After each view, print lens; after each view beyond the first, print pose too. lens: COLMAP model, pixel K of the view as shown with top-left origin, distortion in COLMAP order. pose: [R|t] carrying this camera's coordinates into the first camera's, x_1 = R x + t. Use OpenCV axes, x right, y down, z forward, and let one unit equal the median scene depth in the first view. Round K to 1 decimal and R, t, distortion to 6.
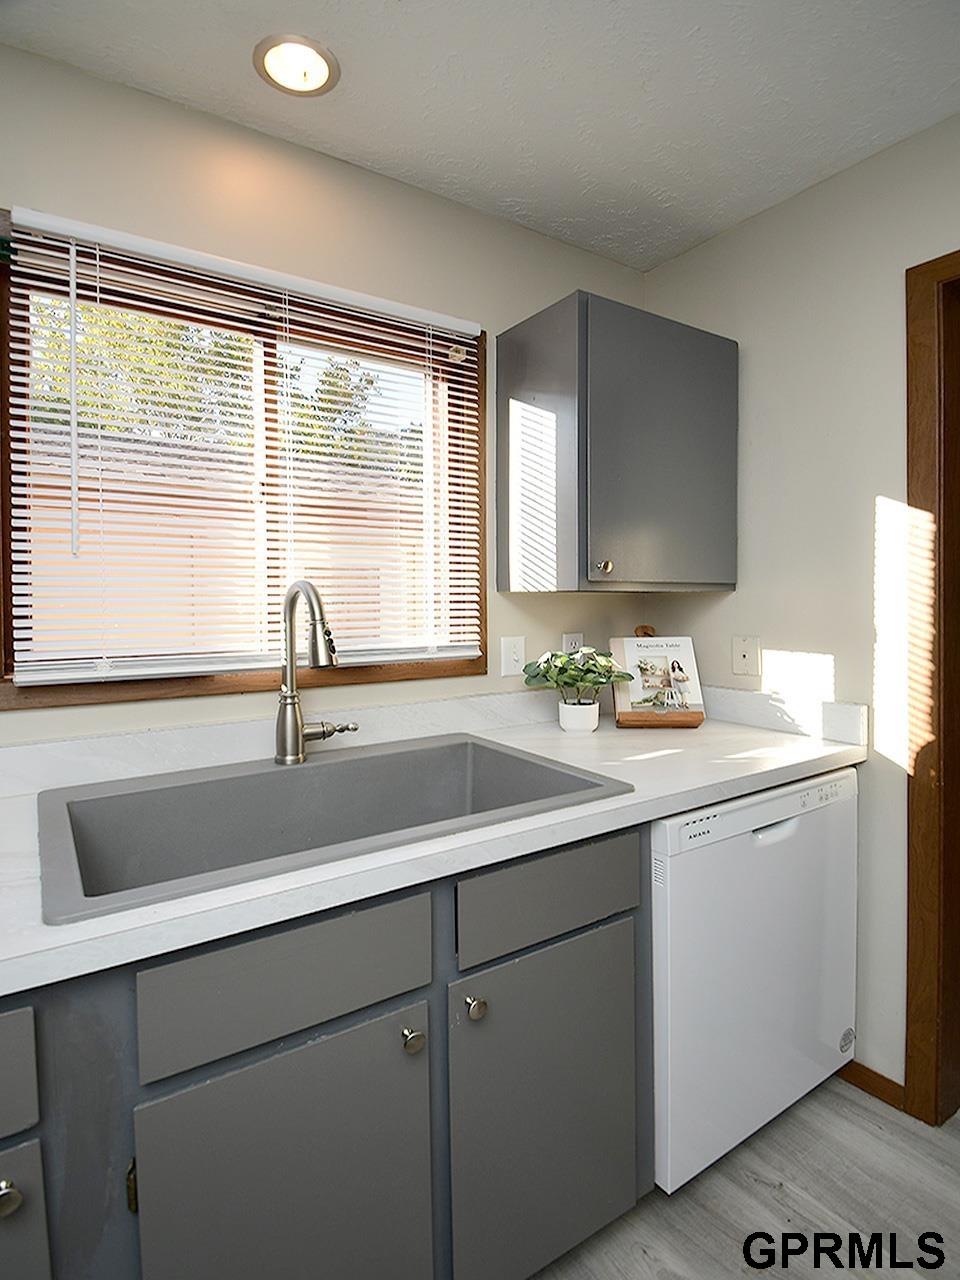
lens RADIAL K [[365.4, 0, 480.8], [0, 365.4, 631.3], [0, 0, 1]] dist [-0.000361, -0.000024]
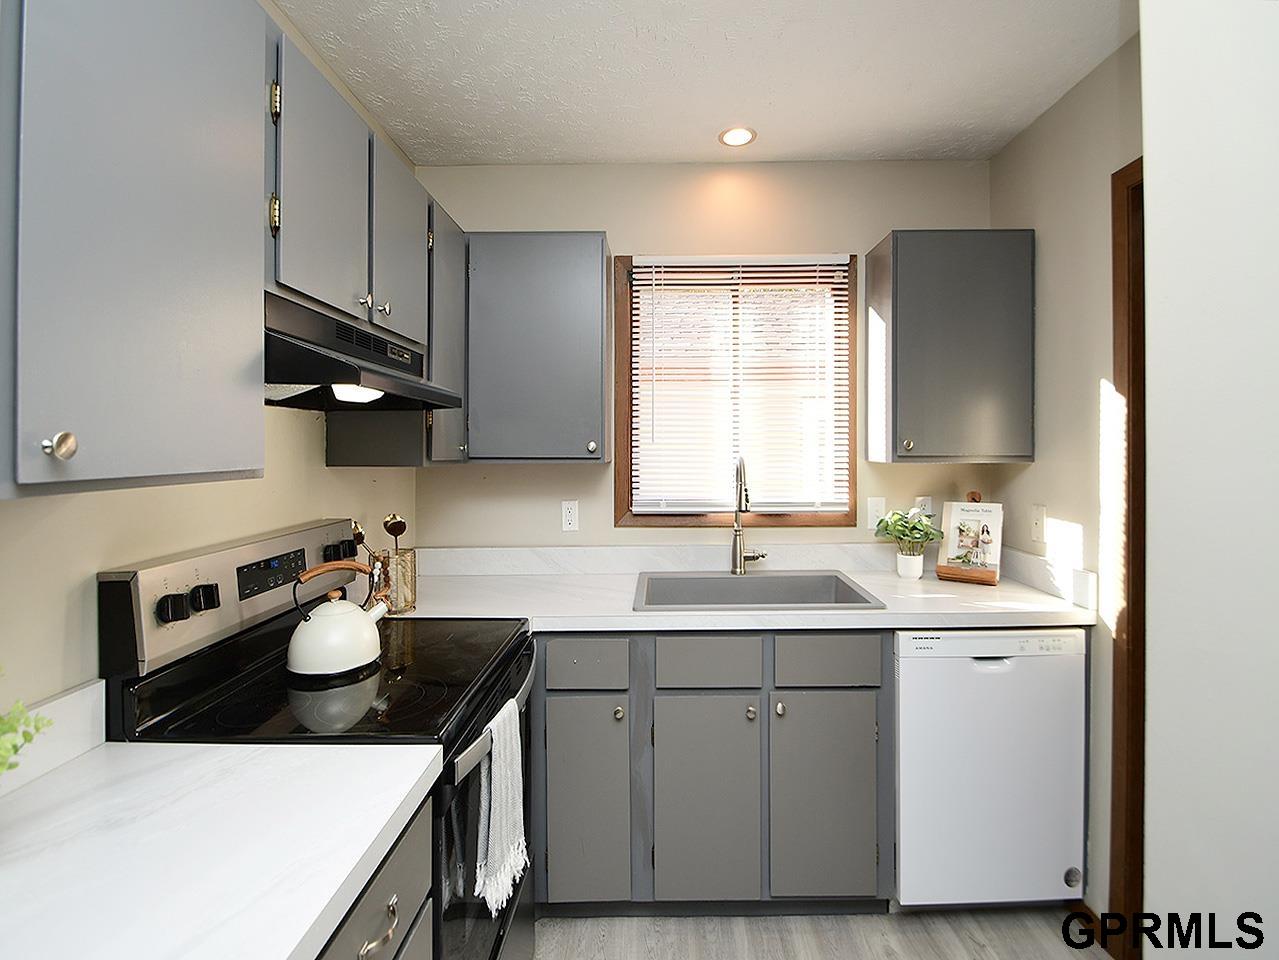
lens RADIAL K [[583.8, 0, 646.2], [0, 583.8, 480.4], [0, 0, 1]] dist [0.017679, -0.014948]
pose [[0.610421, 0.015691, -0.791922, 1.310464], [-0.014490, 0.999858, 0.008642, -0.052994], [0.791945, 0.006200, 0.610561, -0.893078]]
